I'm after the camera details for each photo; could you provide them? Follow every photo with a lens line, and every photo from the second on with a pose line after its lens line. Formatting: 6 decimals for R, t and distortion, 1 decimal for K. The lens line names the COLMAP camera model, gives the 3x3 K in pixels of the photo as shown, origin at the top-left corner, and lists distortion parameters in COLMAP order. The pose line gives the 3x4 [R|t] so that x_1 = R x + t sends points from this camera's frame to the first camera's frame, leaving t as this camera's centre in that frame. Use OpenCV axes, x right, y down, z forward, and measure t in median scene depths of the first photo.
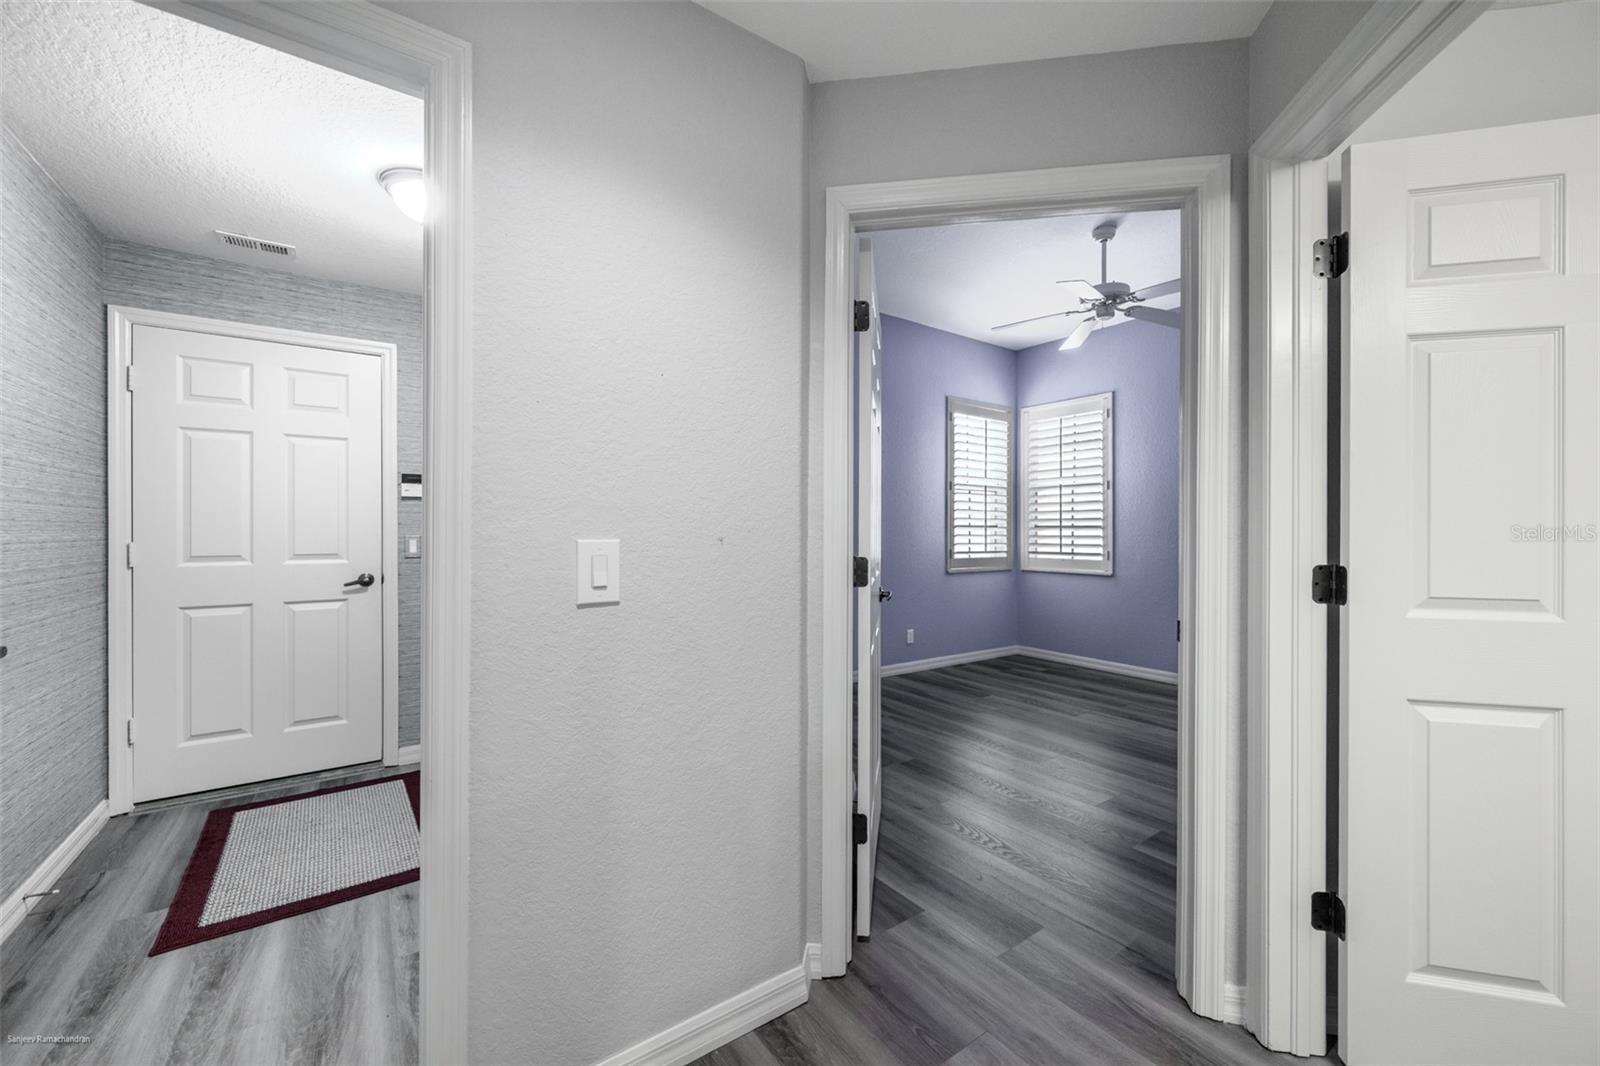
lens RADIAL K [[645.2, 0, 831.8], [0, 645.2, 530.0], [0, 0, 1]] dist [0.000495, 0.000444]
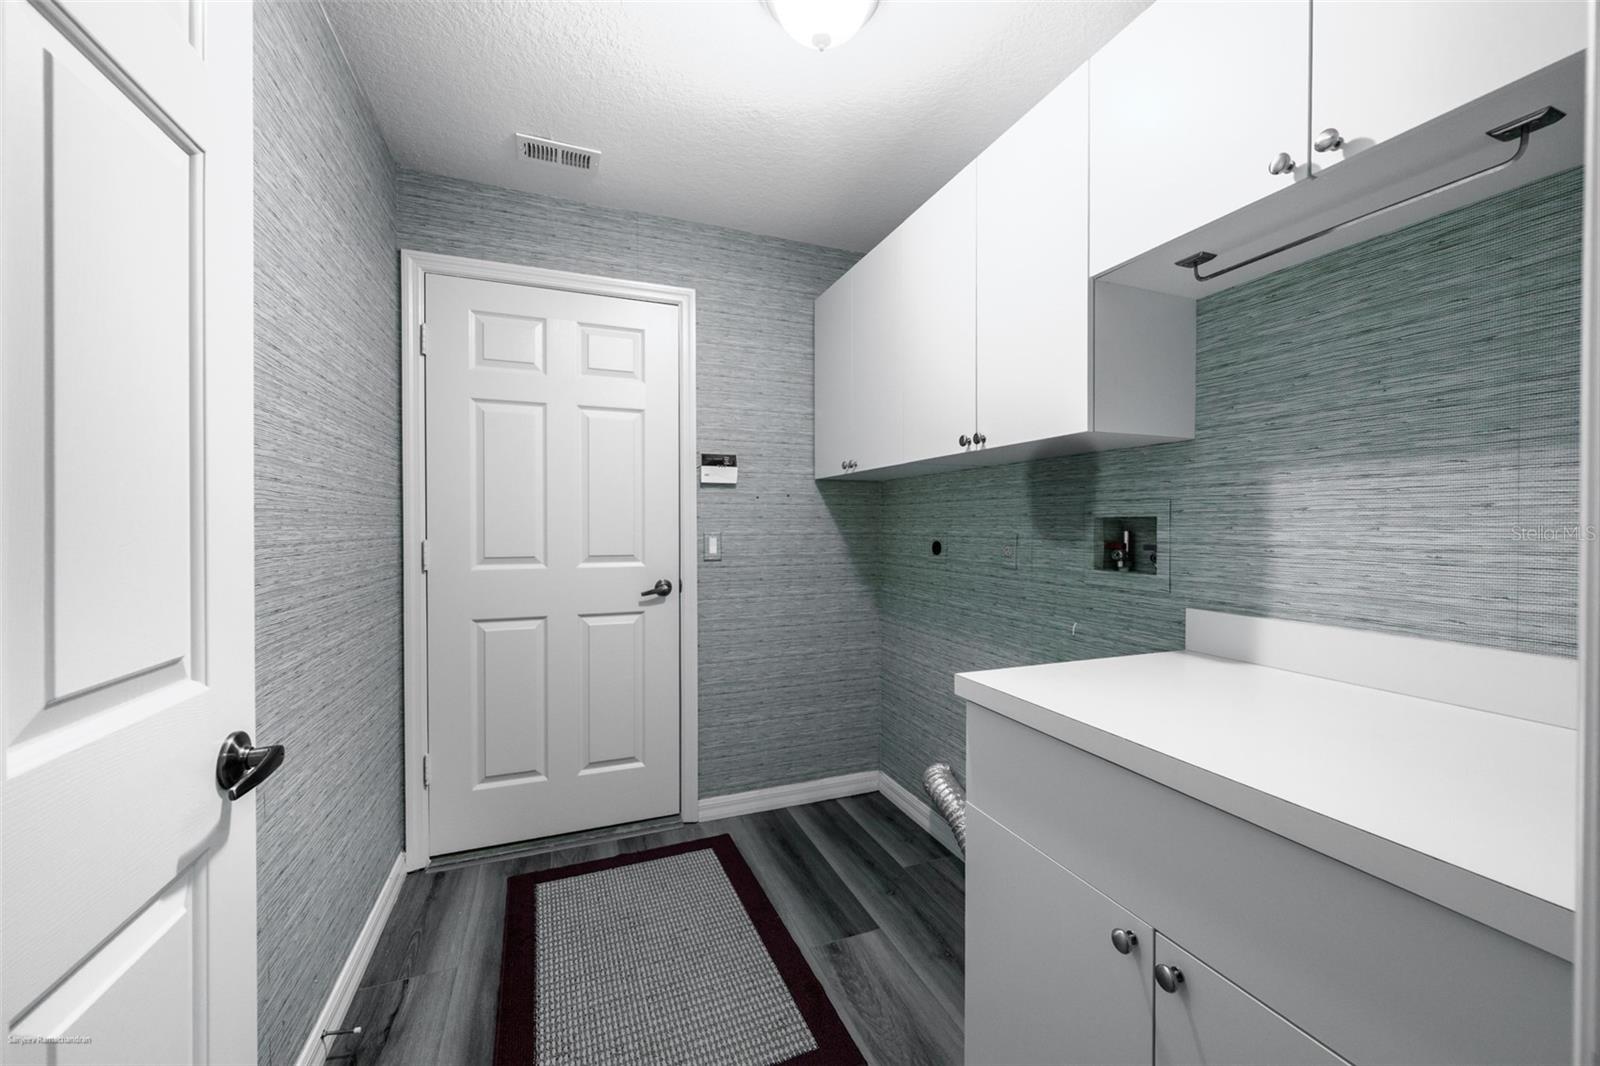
lens RADIAL K [[645.2, 0, 831.8], [0, 645.2, 530.0], [0, 0, 1]] dist [0.000495, 0.000444]
pose [[0.972620, 0.003774, -0.232372, -0.325104], [-0.001394, 0.999945, 0.010403, -0.002544], [0.232399, -0.009794, 0.972571, 0.267751]]
